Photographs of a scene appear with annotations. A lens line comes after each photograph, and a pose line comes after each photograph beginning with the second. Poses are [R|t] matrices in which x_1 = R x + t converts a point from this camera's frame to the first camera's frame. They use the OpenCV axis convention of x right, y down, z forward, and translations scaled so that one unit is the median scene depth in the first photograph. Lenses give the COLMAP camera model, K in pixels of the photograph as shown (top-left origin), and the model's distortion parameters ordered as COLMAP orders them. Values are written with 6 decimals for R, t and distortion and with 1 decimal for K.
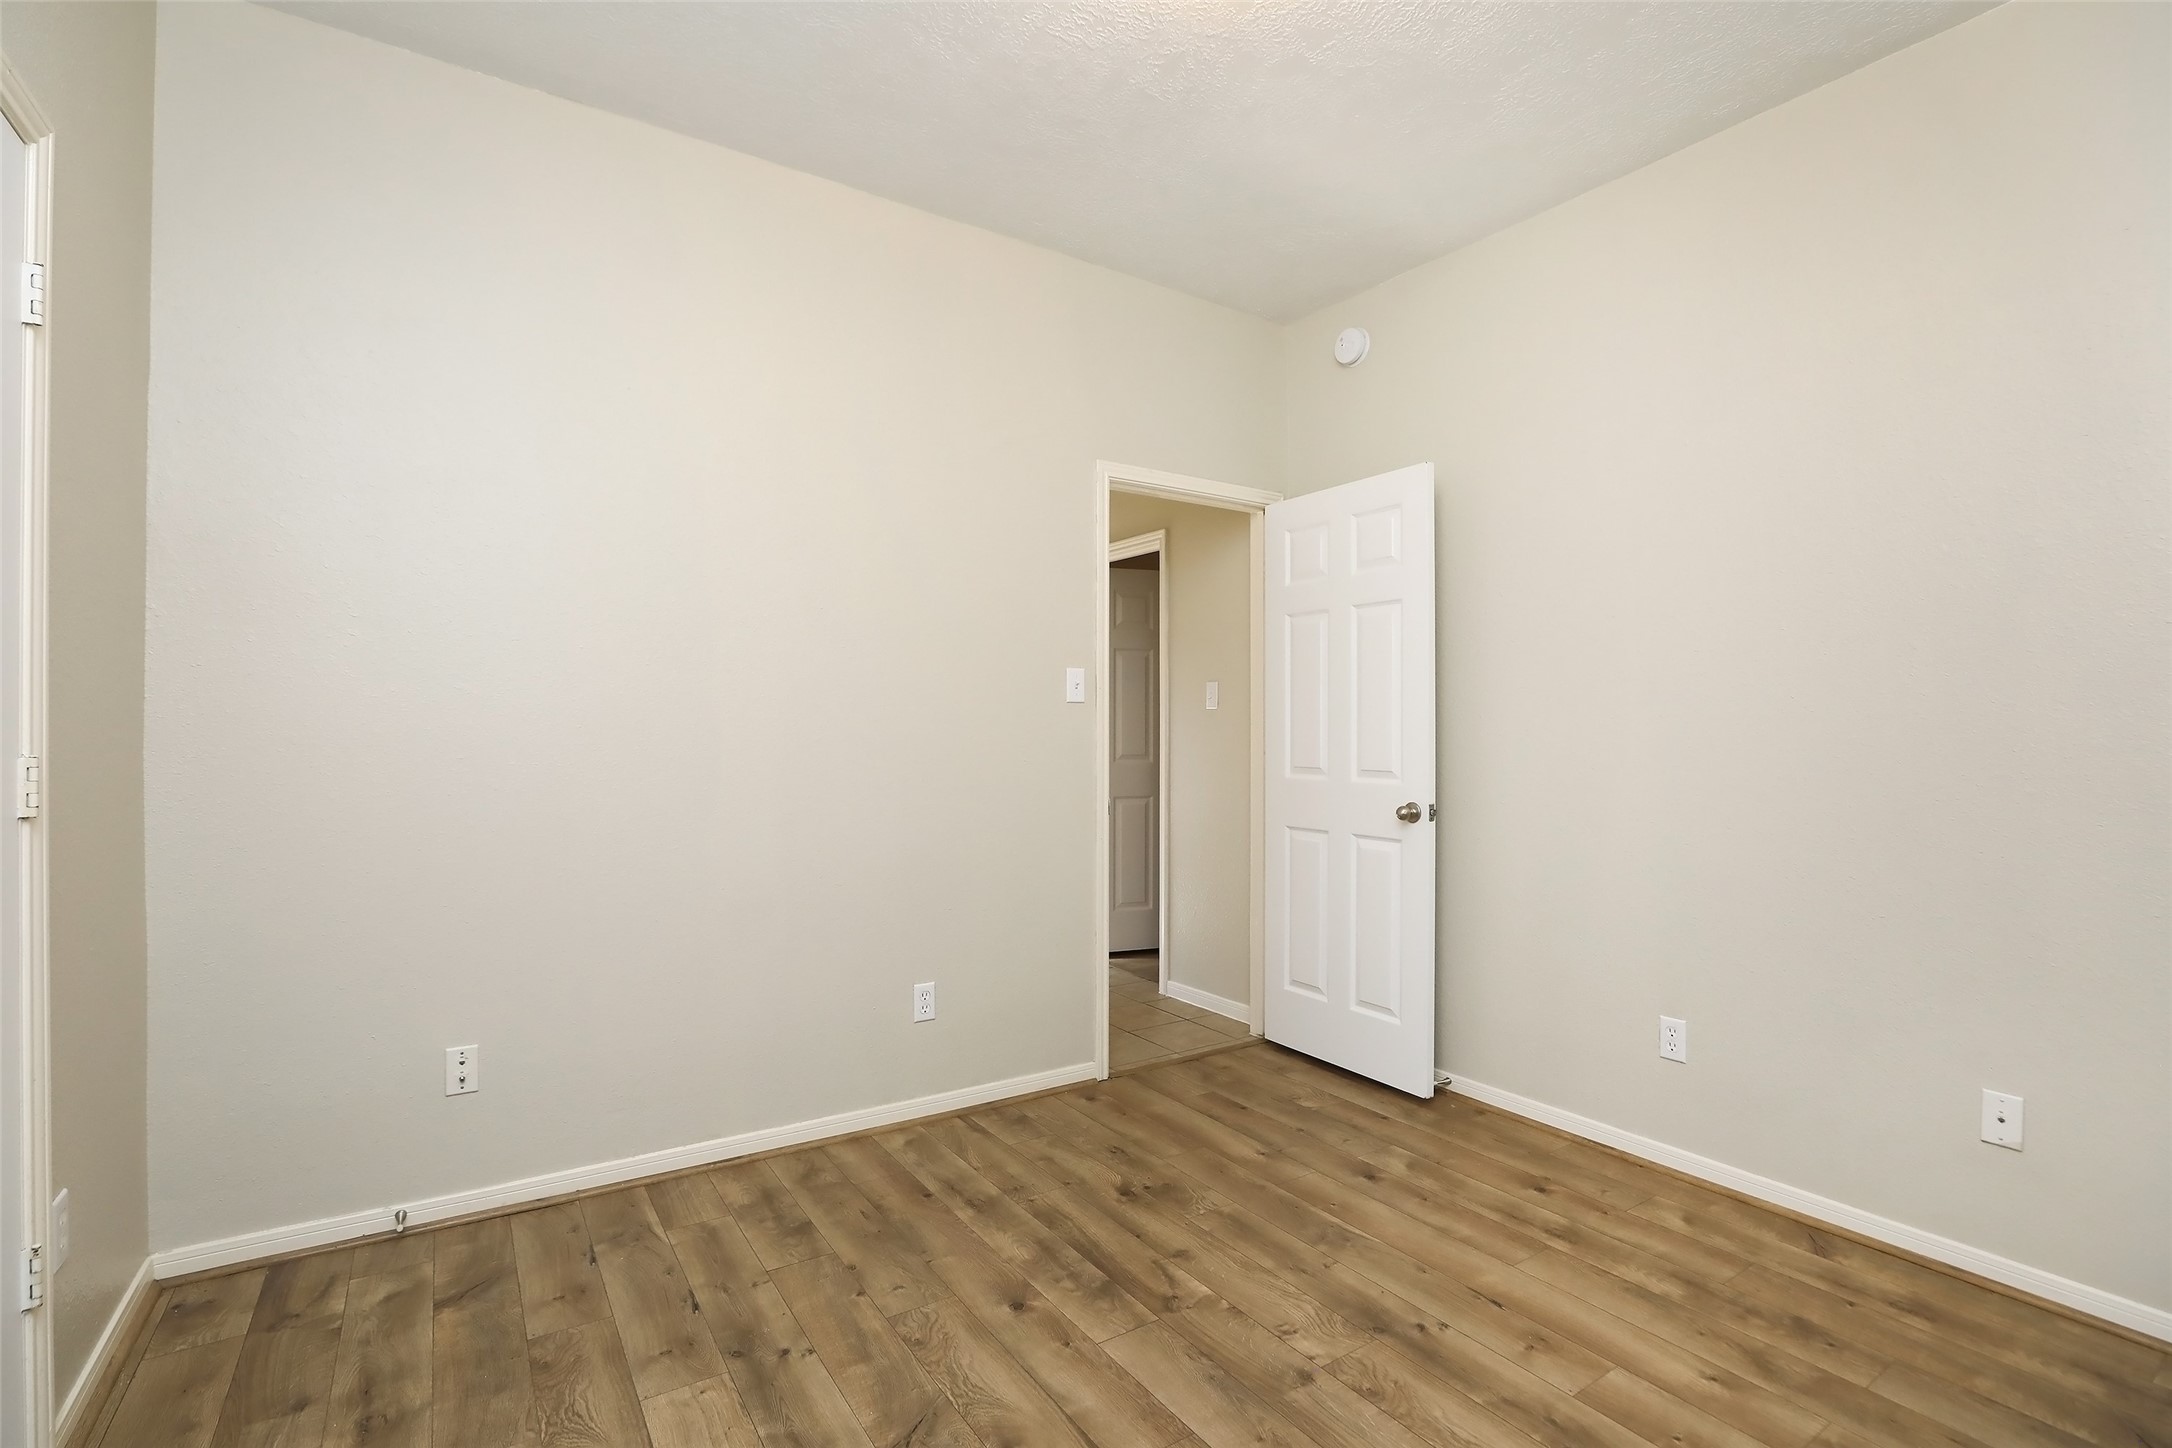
lens RADIAL K [[990.7, 0, 1079.2], [0, 990.7, 725.0], [0, 0, 1]] dist [-0.046163, 0.015028]
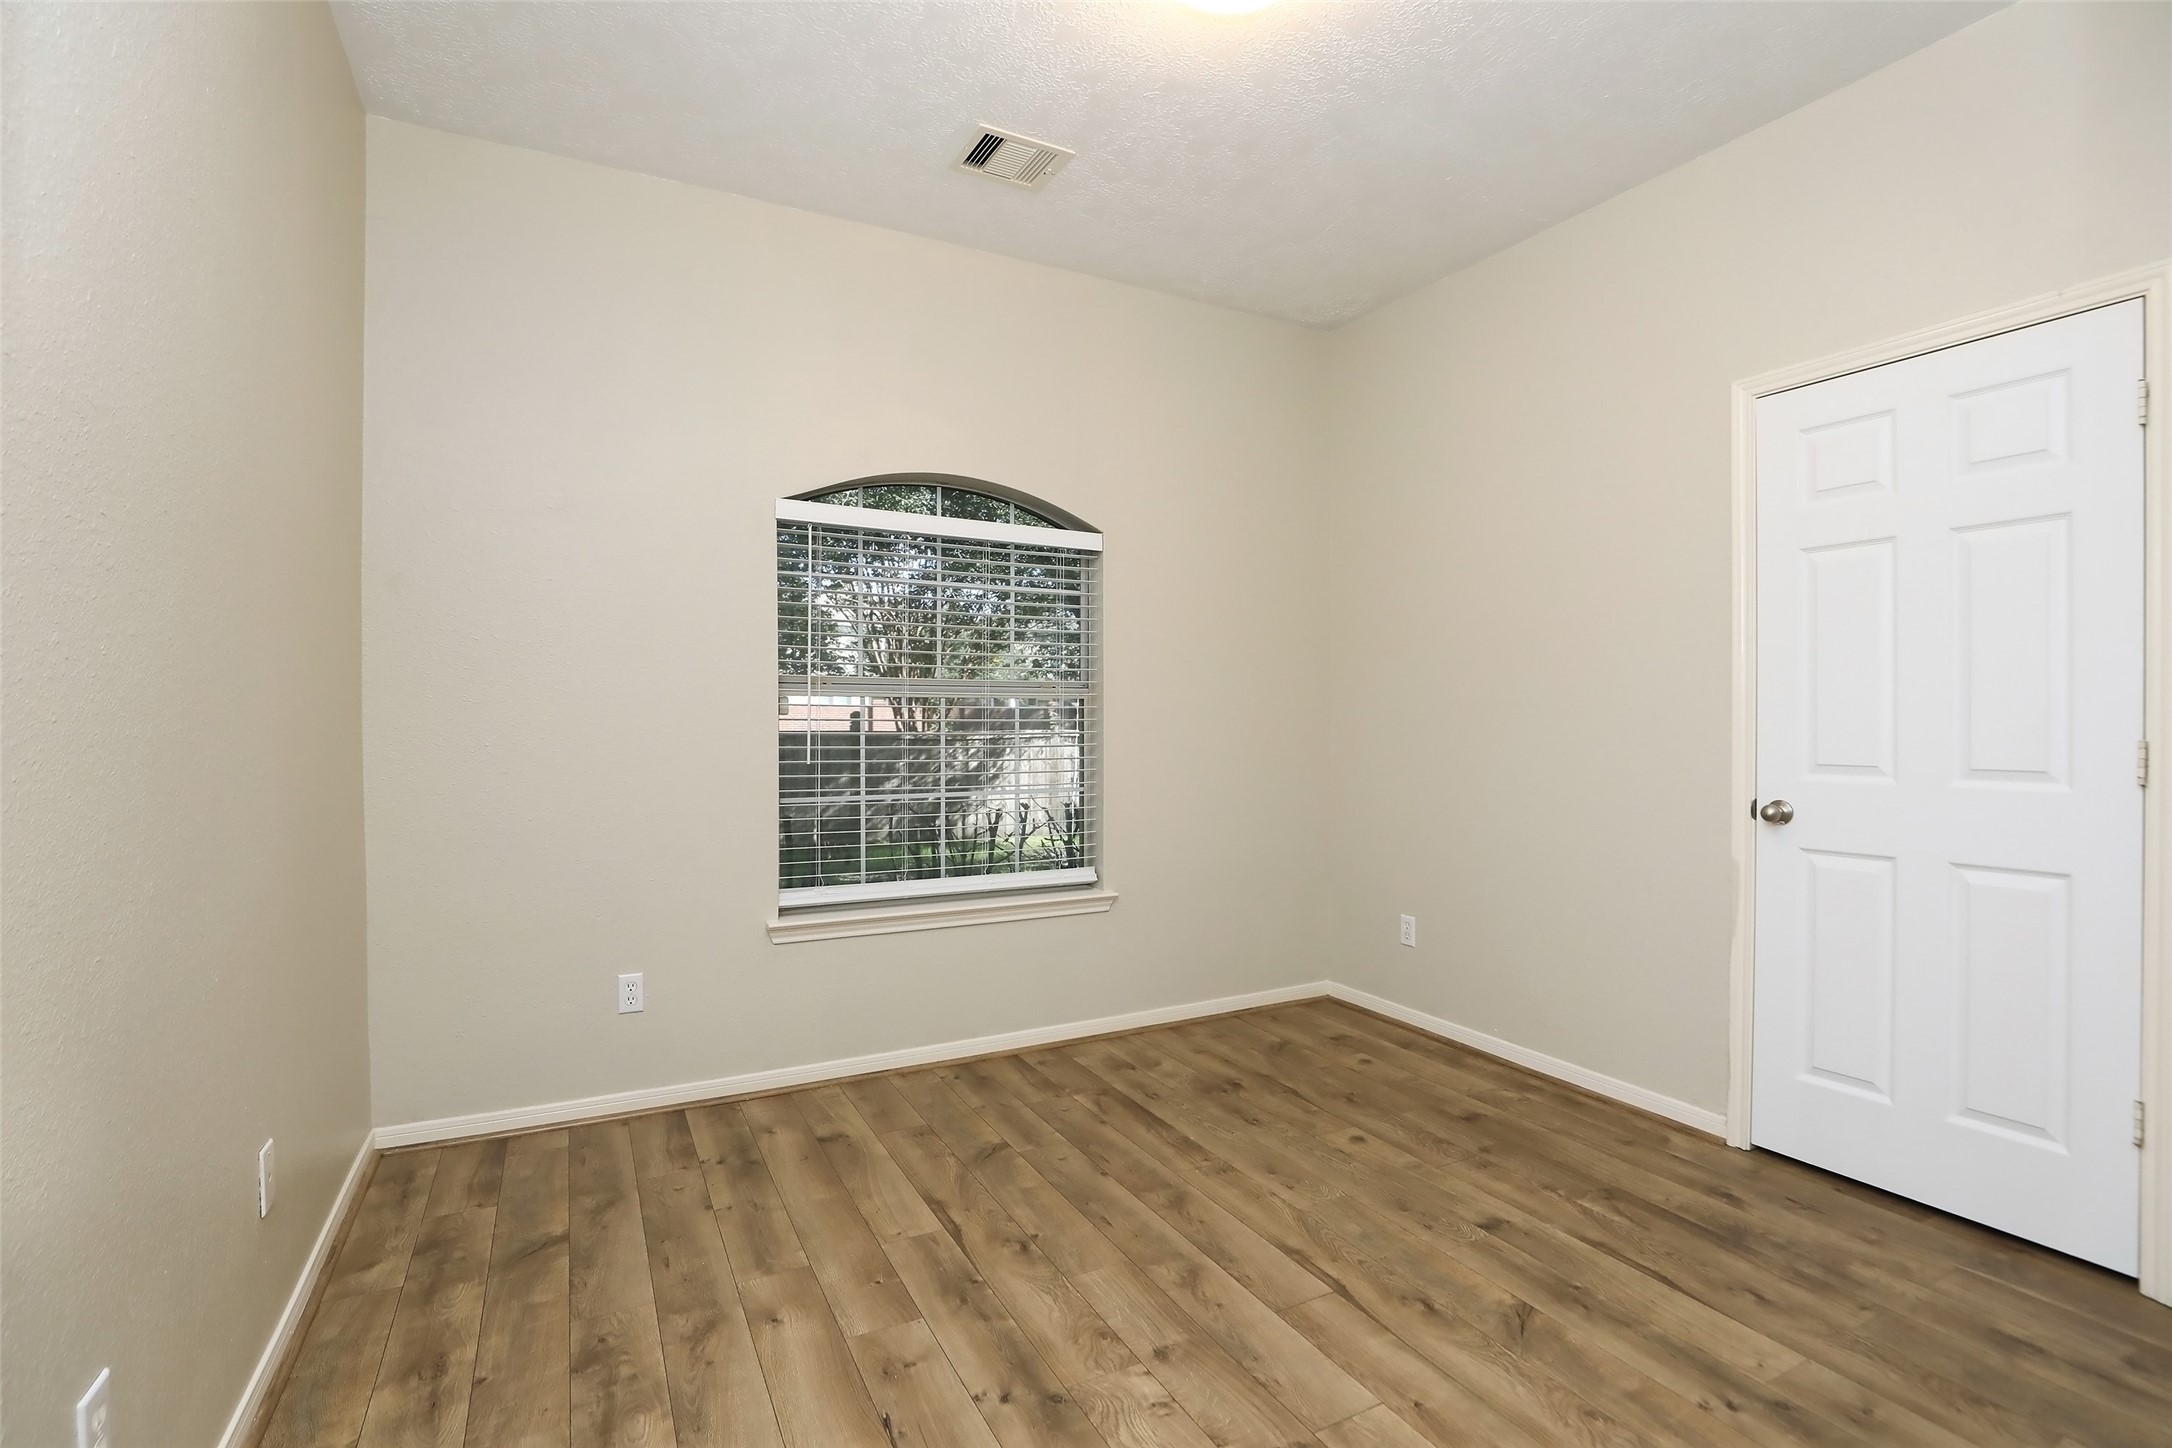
lens RADIAL K [[990.7, 0, 1079.2], [0, 990.7, 725.0], [0, 0, 1]] dist [-0.046163, 0.015028]
pose [[-0.994940, -0.010507, 0.099917, 0.219525], [-0.010335, 0.999944, 0.002238, 0.018226], [-0.099935, 0.001194, -0.994993, 1.975509]]
